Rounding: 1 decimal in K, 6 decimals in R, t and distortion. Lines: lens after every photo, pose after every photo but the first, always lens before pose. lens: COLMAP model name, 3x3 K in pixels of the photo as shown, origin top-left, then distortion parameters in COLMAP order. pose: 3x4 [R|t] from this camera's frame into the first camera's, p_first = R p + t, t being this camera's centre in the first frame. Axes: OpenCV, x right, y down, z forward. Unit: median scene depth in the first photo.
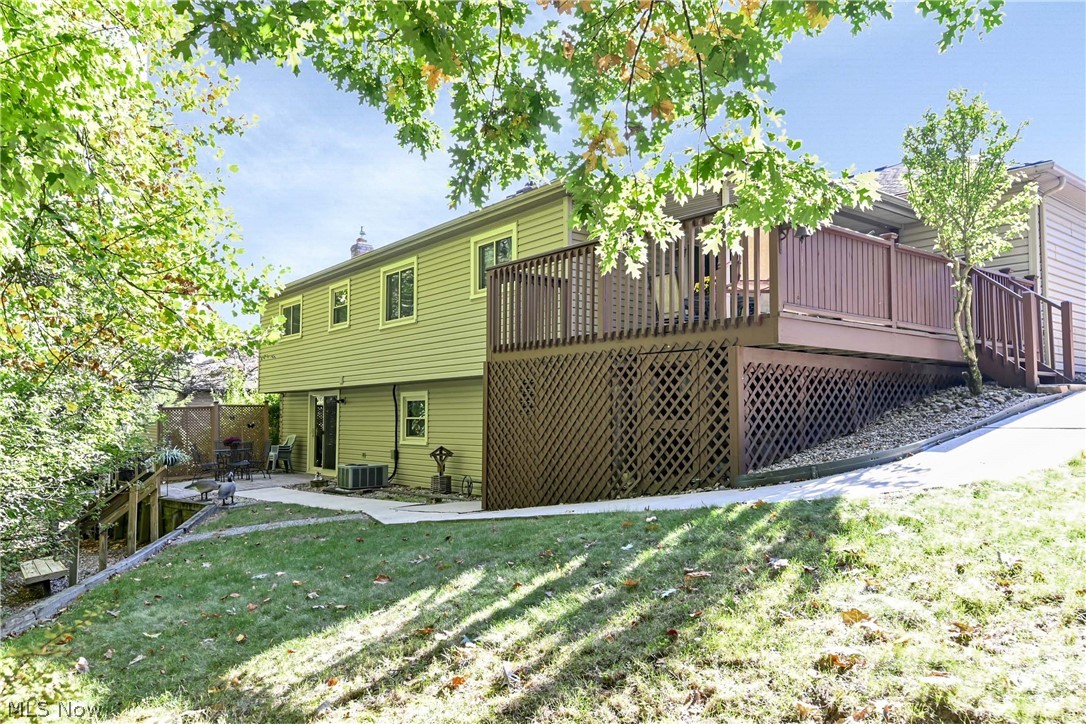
lens RADIAL K [[762.6, 0, 543.0], [0, 762.6, 362.0], [0, 0, 1]] dist [0.000239, -0.000007]
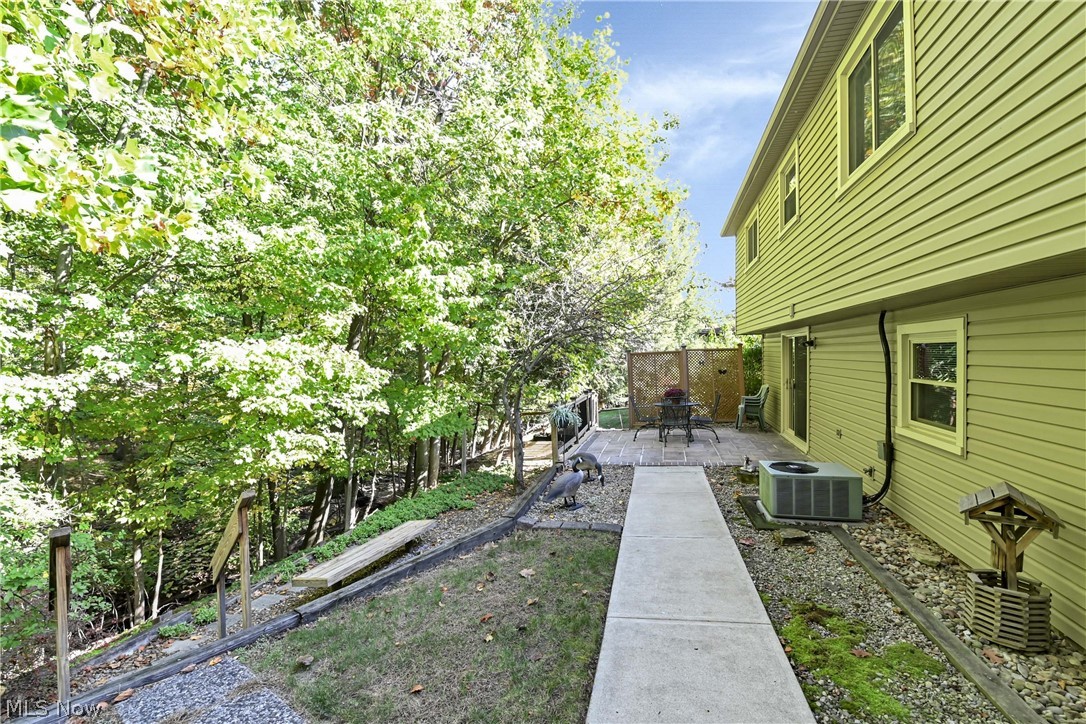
lens RADIAL K [[477.3, 0, 543.0], [0, 477.3, 362.0], [0, 0, 1]] dist [0.000356, -0.000005]
pose [[0.597637, 0.015354, -0.801620, -0.080224], [0.061731, 0.995967, 0.065100, 0.029723], [0.799387, -0.088391, 0.594279, 0.646471]]
